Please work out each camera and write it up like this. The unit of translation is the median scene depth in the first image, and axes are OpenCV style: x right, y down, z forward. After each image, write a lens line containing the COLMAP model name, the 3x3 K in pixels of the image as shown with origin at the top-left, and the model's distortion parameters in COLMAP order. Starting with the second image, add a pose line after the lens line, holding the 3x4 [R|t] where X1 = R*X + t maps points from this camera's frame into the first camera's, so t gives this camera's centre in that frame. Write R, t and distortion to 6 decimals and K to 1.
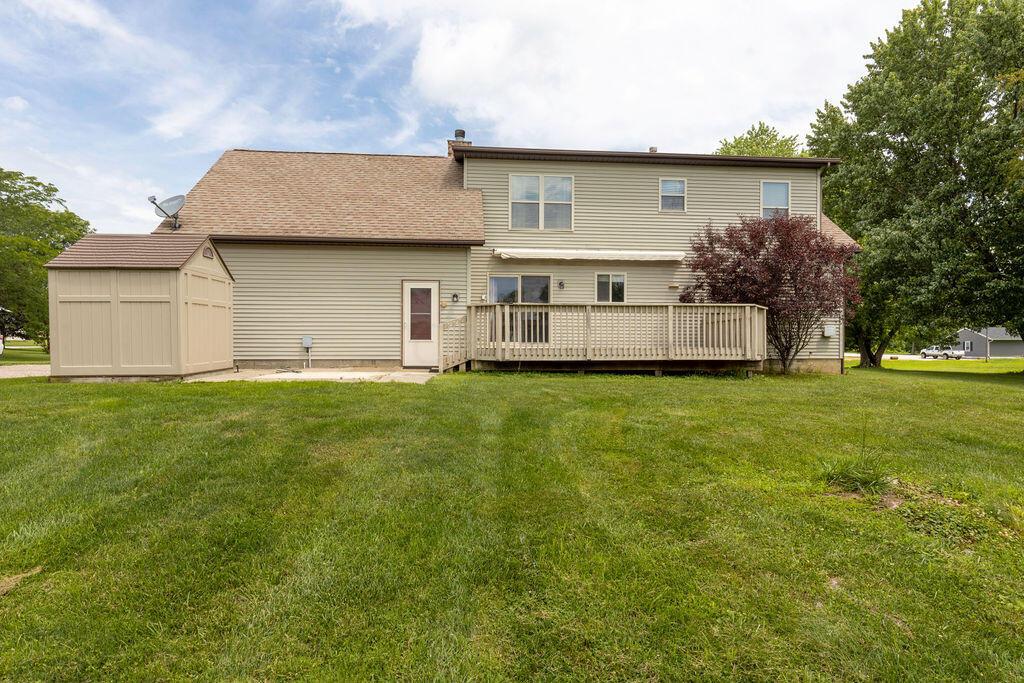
lens RADIAL K [[603.5, 0, 512.0], [0, 603.5, 341.5], [0, 0, 1]] dist [-0.035800, -0.000475]
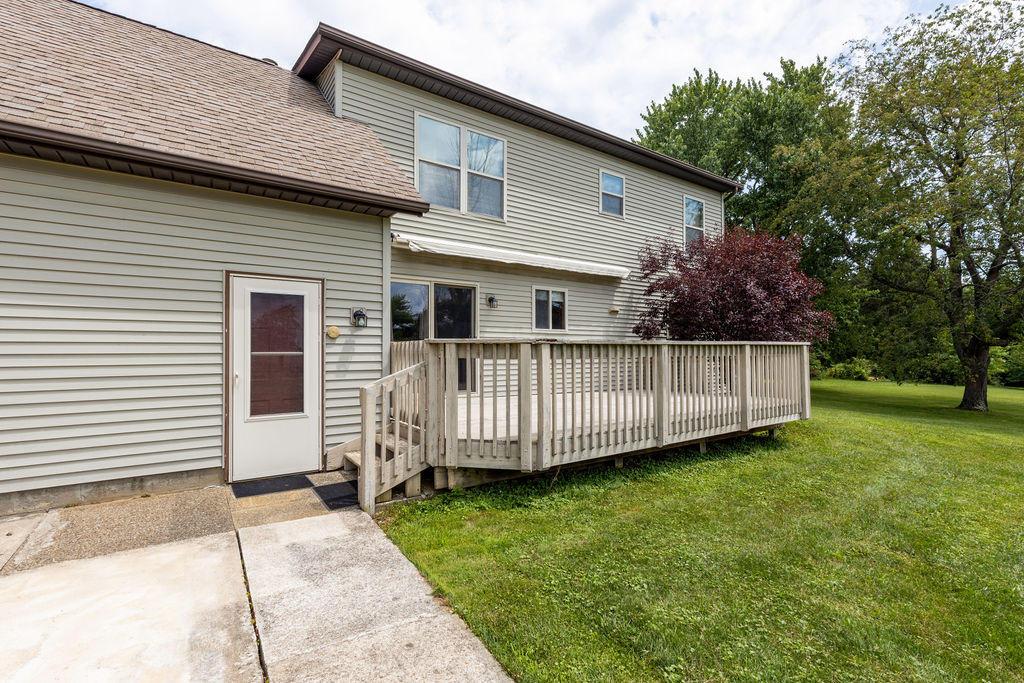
lens RADIAL K [[463.9, 0, 512.0], [0, 463.9, 341.5], [0, 0, 1]] dist [-0.000322, -0.000083]
pose [[0.860925, 0.007285, 0.508680, -0.155393], [-0.001743, 0.999934, -0.011370, -0.045139], [-0.508729, 0.008902, 0.860881, 0.557835]]
